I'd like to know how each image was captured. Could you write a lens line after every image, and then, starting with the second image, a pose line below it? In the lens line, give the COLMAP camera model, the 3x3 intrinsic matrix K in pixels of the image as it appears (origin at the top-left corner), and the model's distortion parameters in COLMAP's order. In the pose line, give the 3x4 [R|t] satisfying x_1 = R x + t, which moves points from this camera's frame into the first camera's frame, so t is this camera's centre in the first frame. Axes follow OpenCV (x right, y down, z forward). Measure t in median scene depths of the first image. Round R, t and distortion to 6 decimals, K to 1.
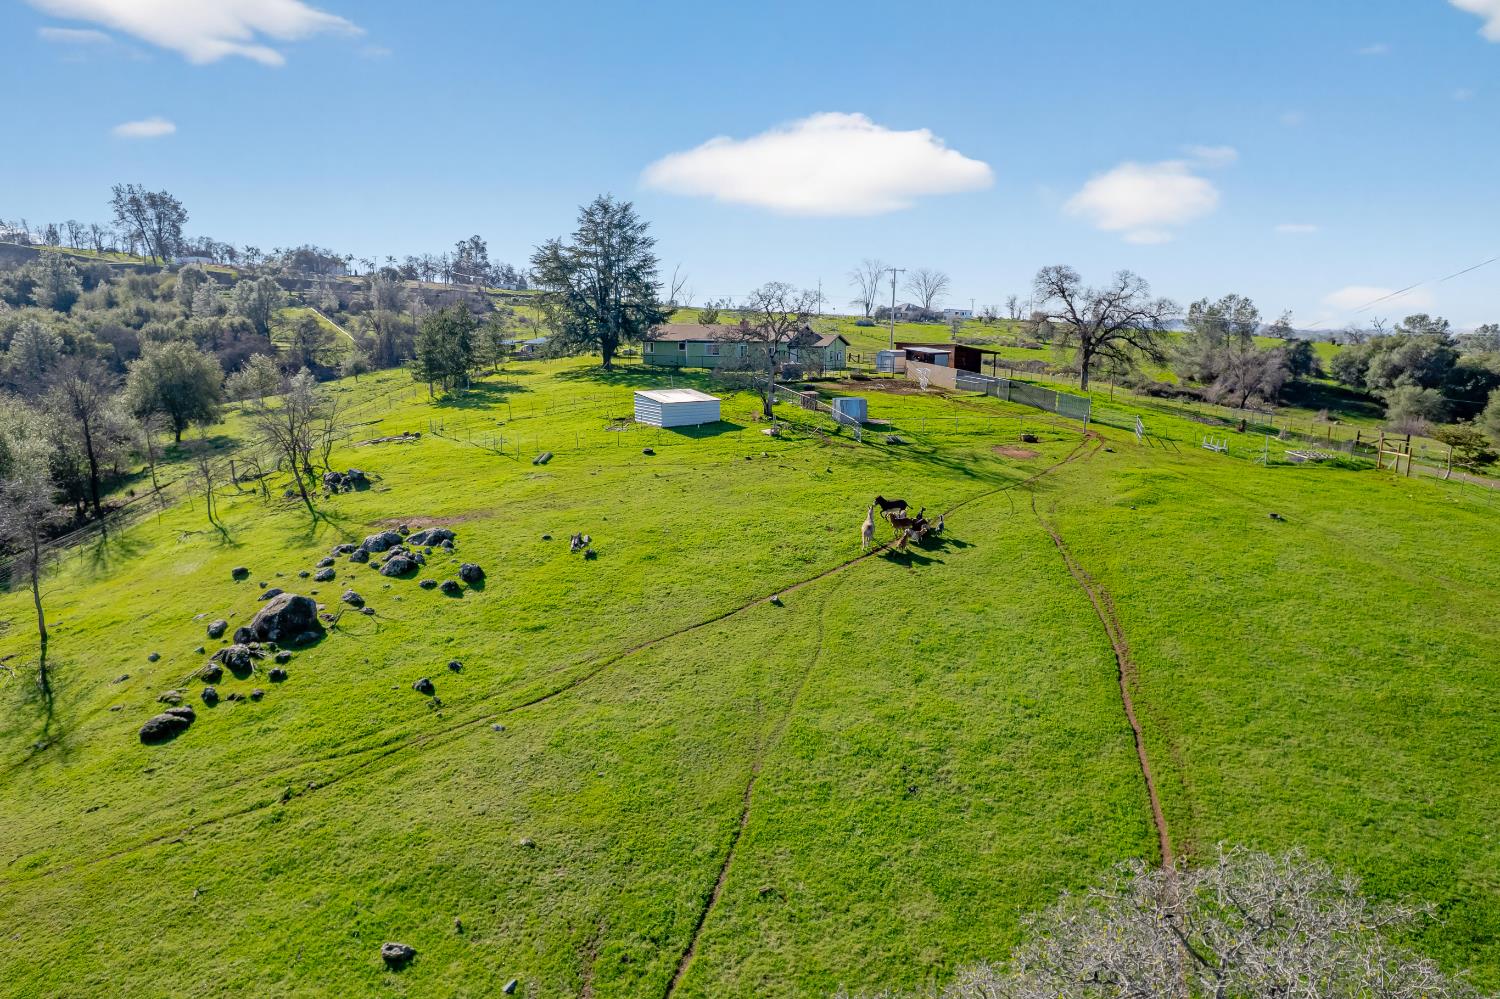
lens RADIAL K [[960.5, 0, 747.6], [0, 960.5, 518.5], [0, 0, 1]] dist [-0.099931, 0.088586]
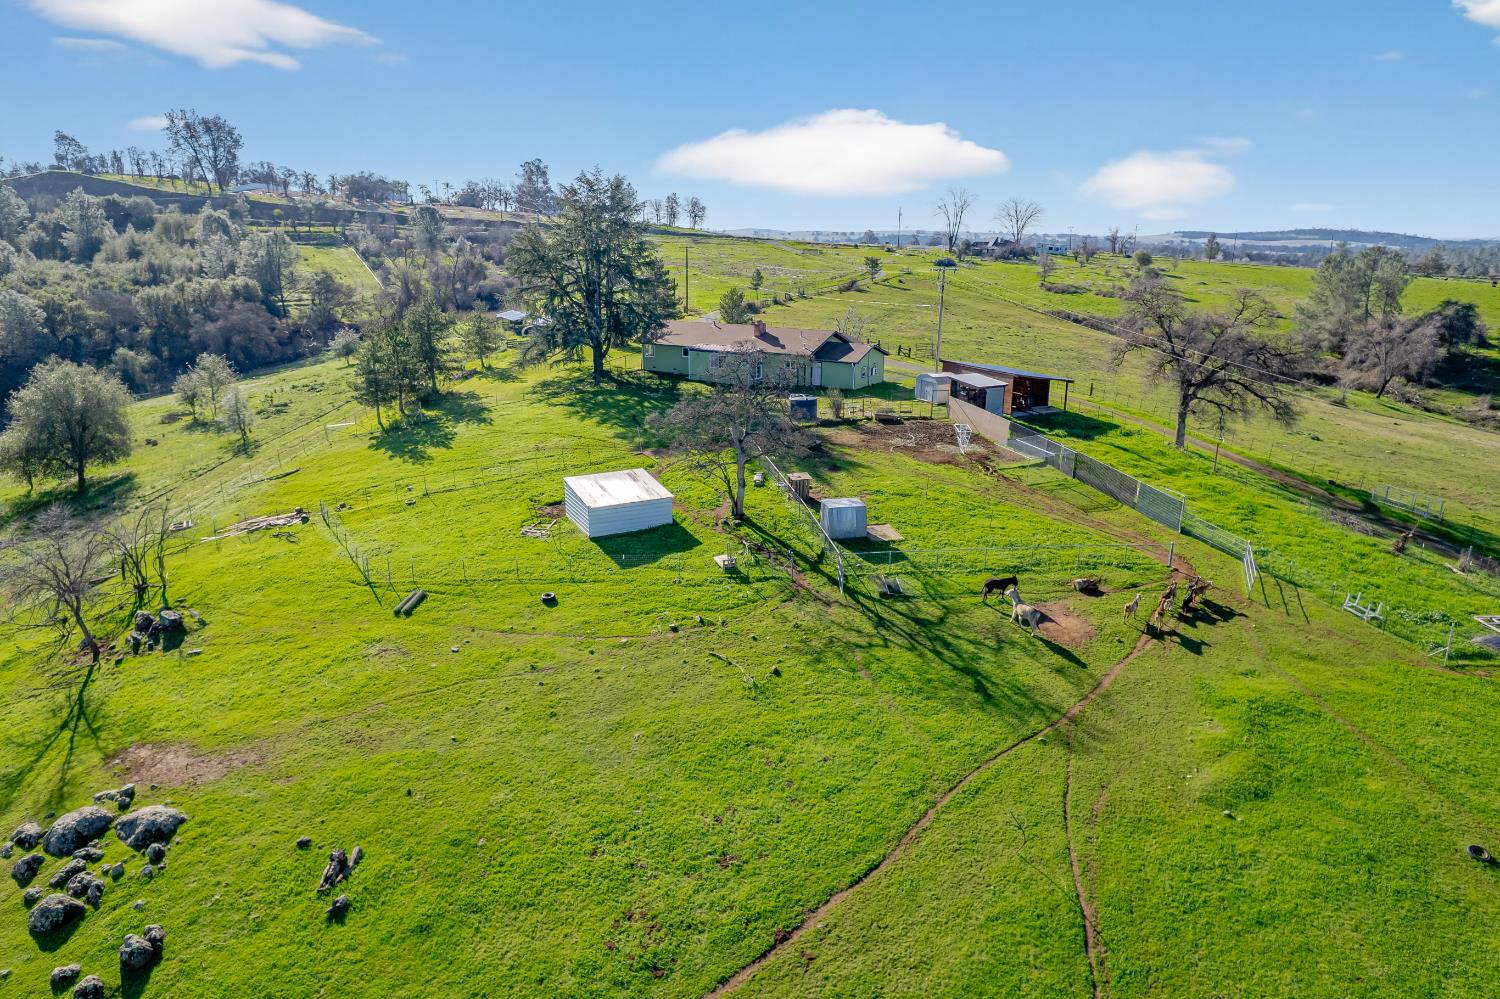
lens RADIAL K [[960.5, 0, 747.6], [0, 960.5, 518.5], [0, 0, 1]] dist [-0.099931, 0.088586]
pose [[0.995503, 0.027992, -0.090504, 0.064780], [-0.019464, 0.995403, 0.093777, -0.116876], [0.092713, -0.091594, 0.991471, 0.171332]]
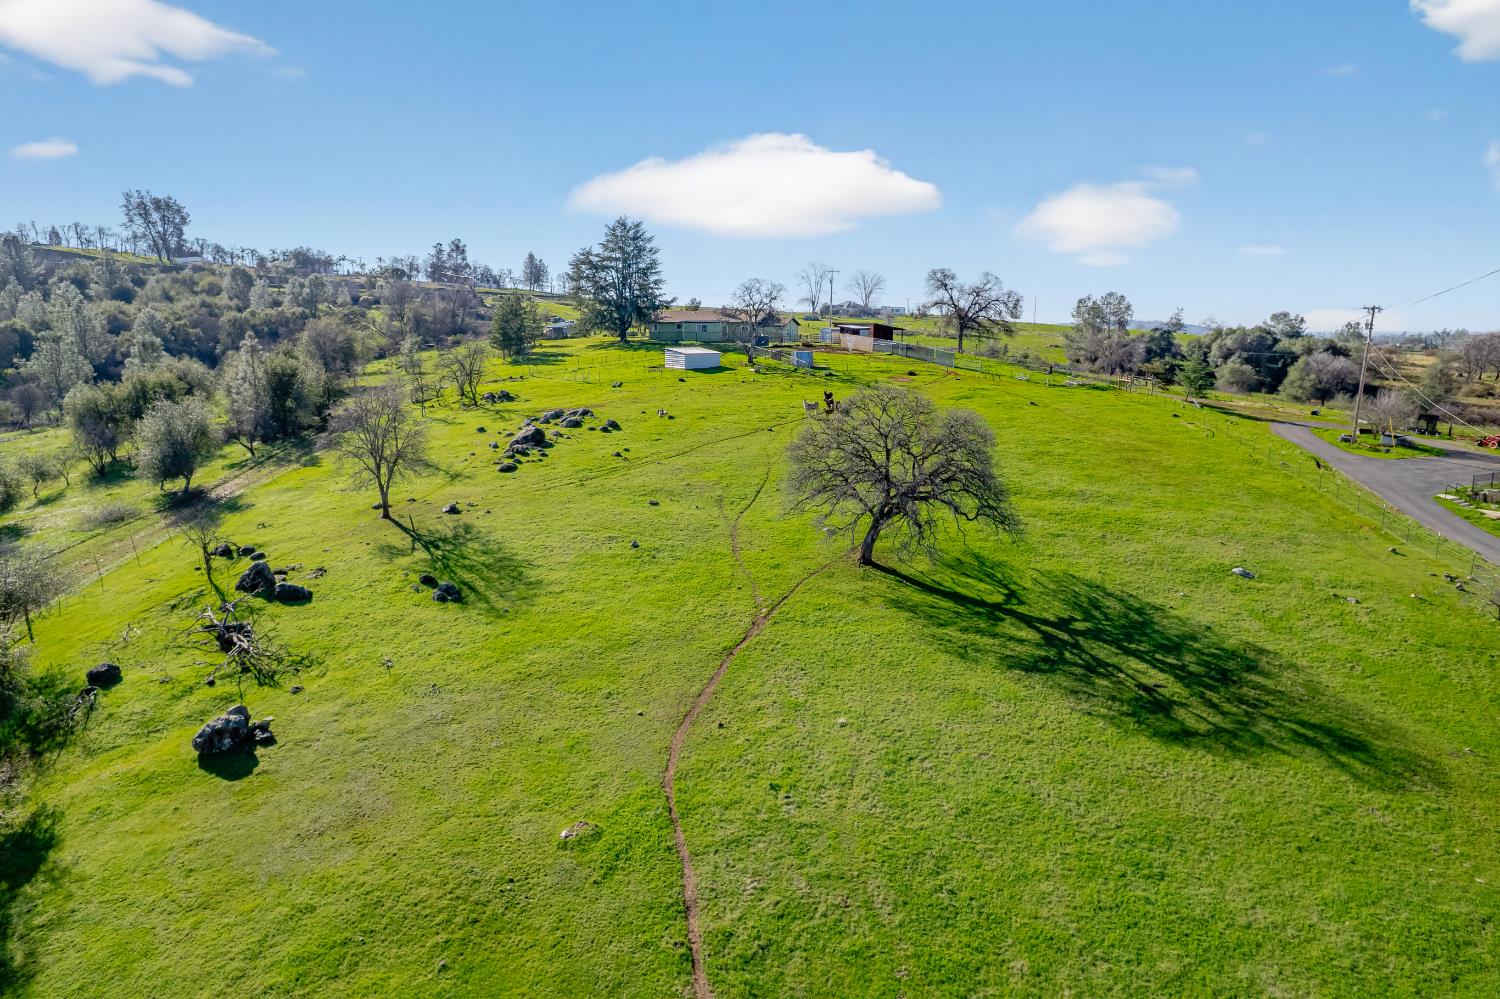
lens RADIAL K [[960.5, 0, 747.6], [0, 960.5, 518.5], [0, 0, 1]] dist [-0.099931, 0.088586]
pose [[0.998515, -0.008994, 0.053738, -0.046683], [0.009078, 0.999958, -0.001312, 0.099506], [-0.053724, 0.001798, 0.998554, -0.378535]]
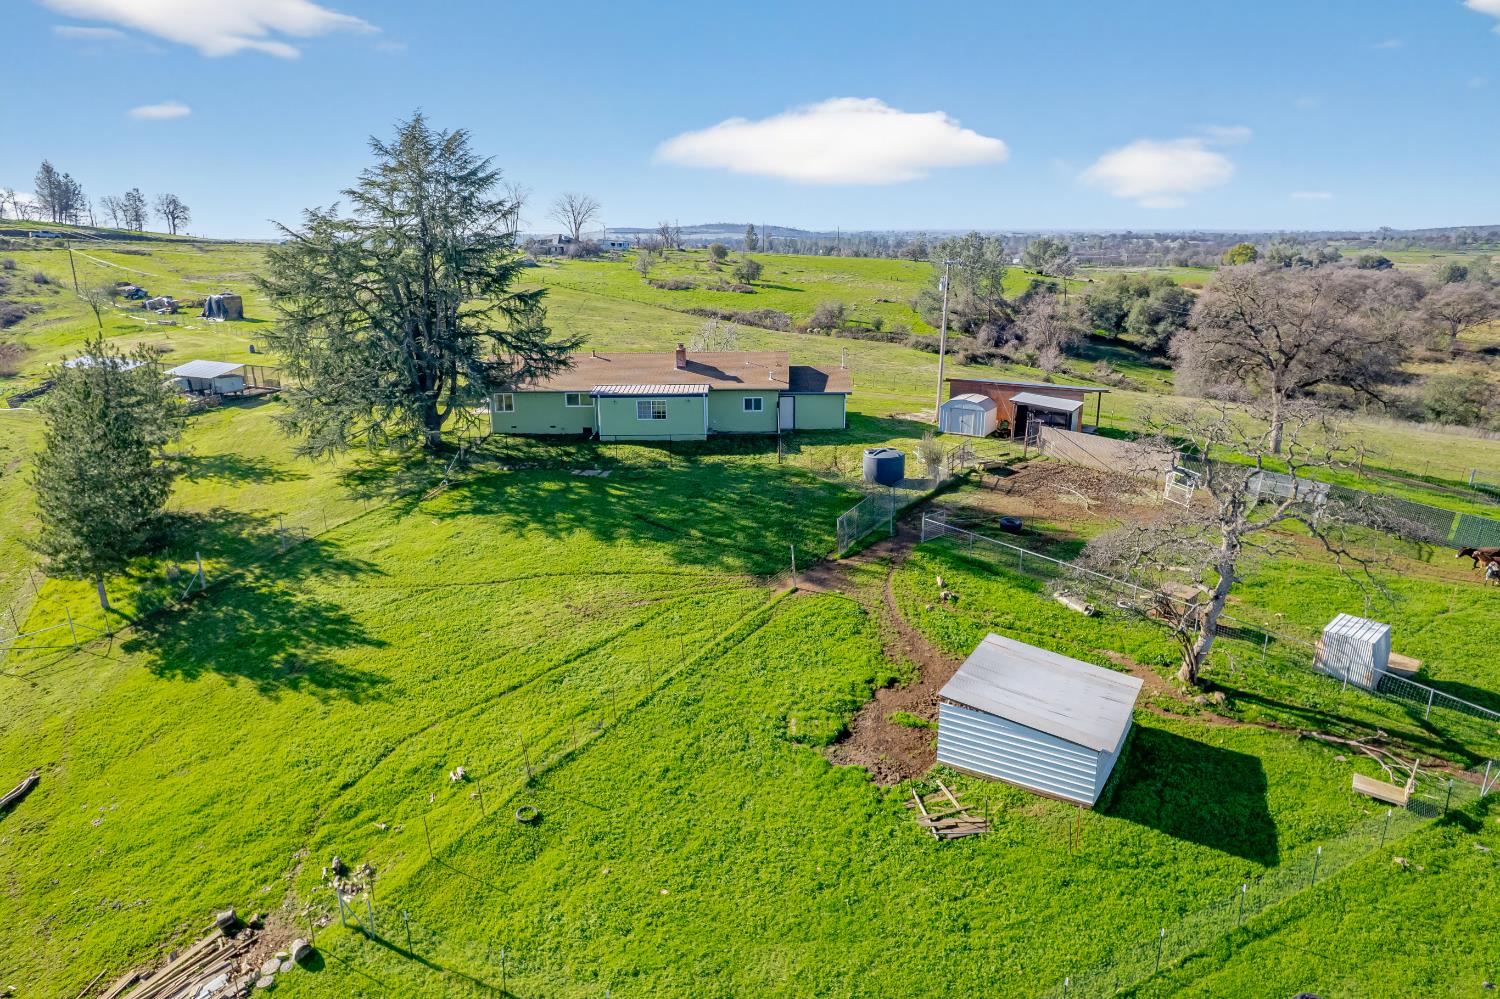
lens RADIAL K [[960.5, 0, 747.6], [0, 960.5, 518.5], [0, 0, 1]] dist [-0.099931, 0.088586]
pose [[0.895911, -0.135547, 0.423048, -0.221126], [0.096395, 0.988940, 0.112721, -0.166759], [-0.433648, -0.060208, 0.899069, 0.465651]]
